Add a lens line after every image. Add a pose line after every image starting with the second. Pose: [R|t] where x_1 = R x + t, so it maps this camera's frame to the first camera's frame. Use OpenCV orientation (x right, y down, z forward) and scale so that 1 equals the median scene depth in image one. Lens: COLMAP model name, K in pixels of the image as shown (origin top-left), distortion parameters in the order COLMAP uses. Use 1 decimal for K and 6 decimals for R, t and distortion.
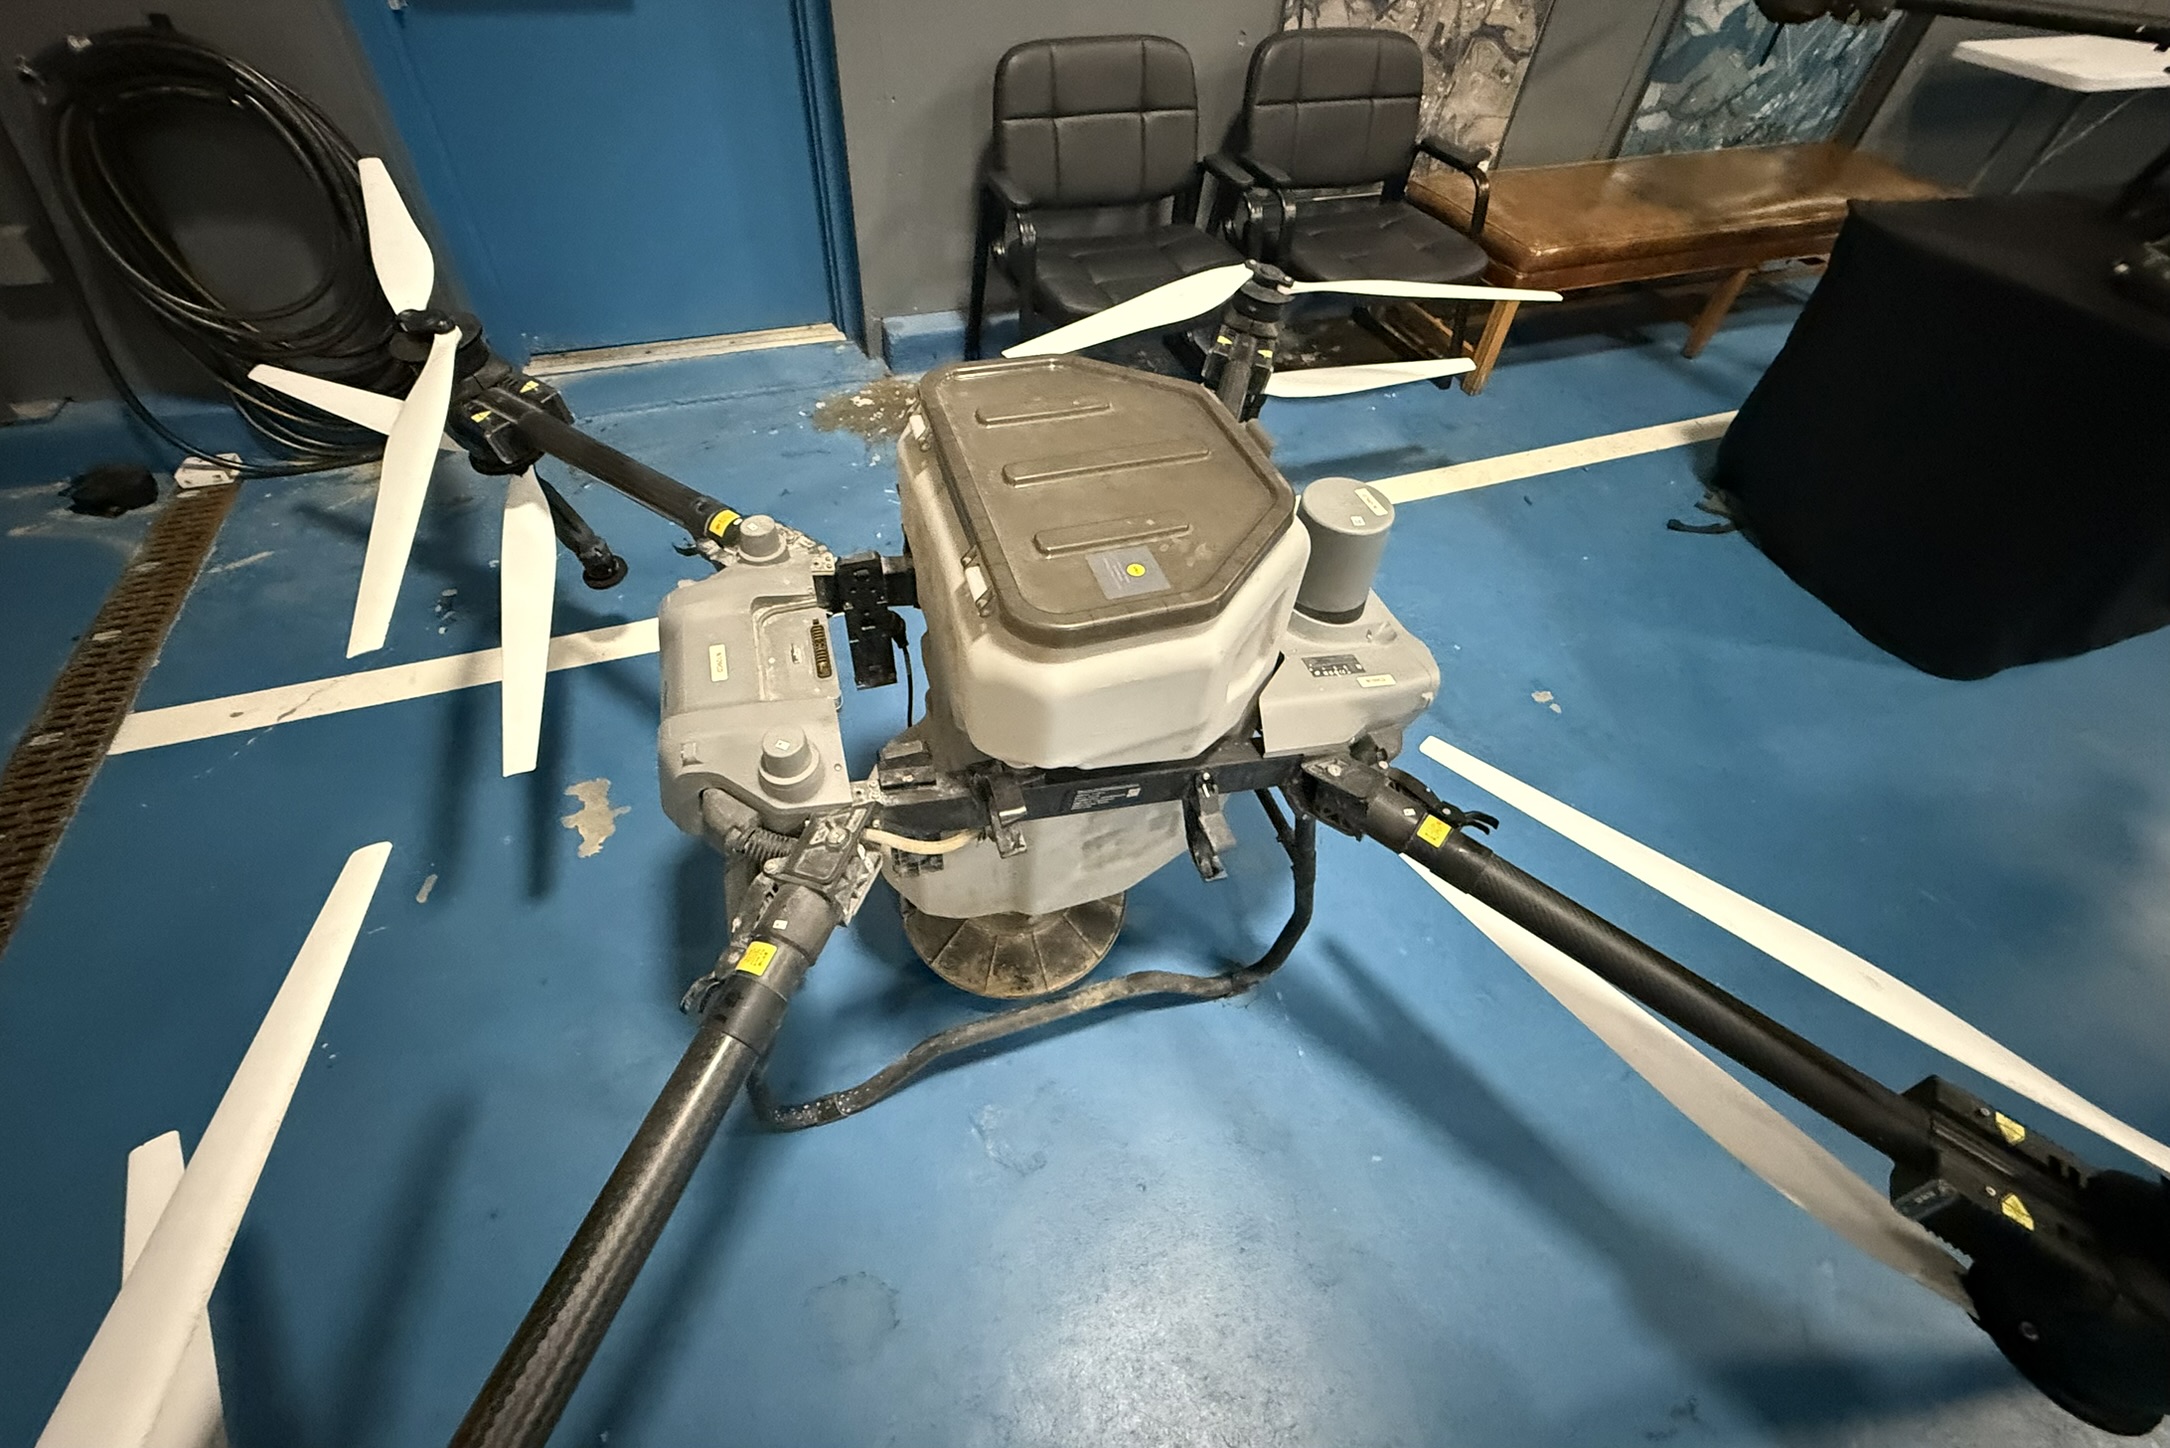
lens RADIAL K [[910.1, 0, 1043.6], [0, 910.1, 621.7], [0, 0, 1]] dist [-0.000642, -0.000094]
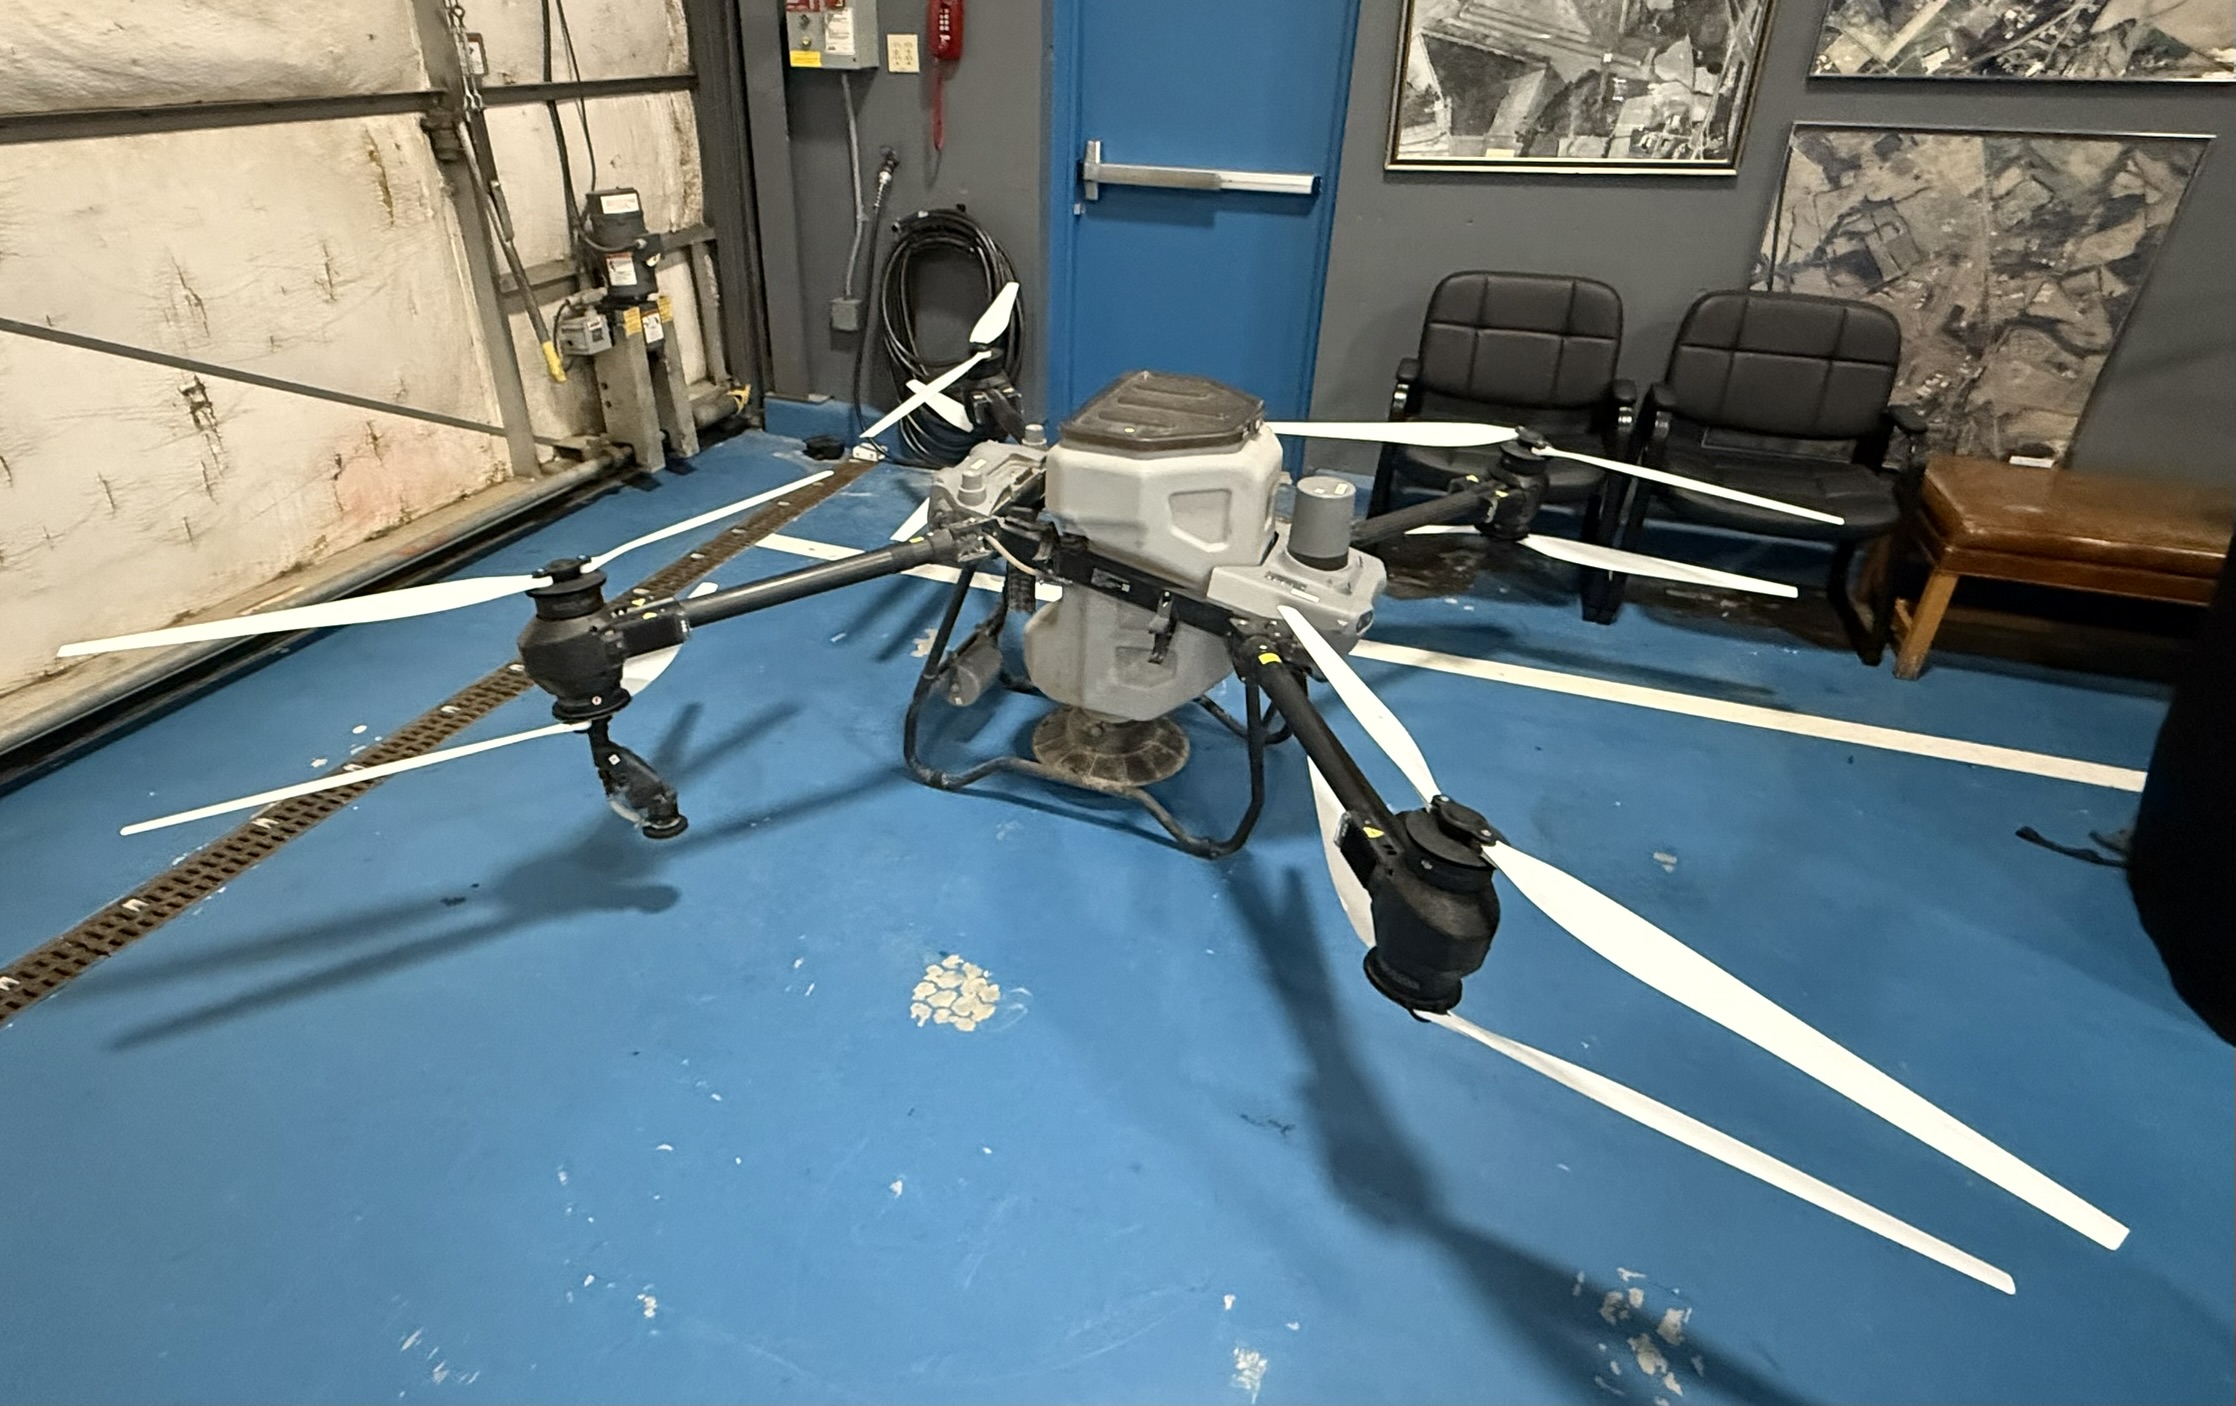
lens RADIAL K [[1209.8, 0, 1010.1], [0, 1209.8, 695.8], [0, 0, 1]] dist [0.000493, -0.000743]
pose [[0.751422, 0.297729, -0.588831, 0.552902], [-0.442982, 0.889022, -0.115786, 0.299880], [0.489011, 0.347845, 0.799920, -0.370138]]
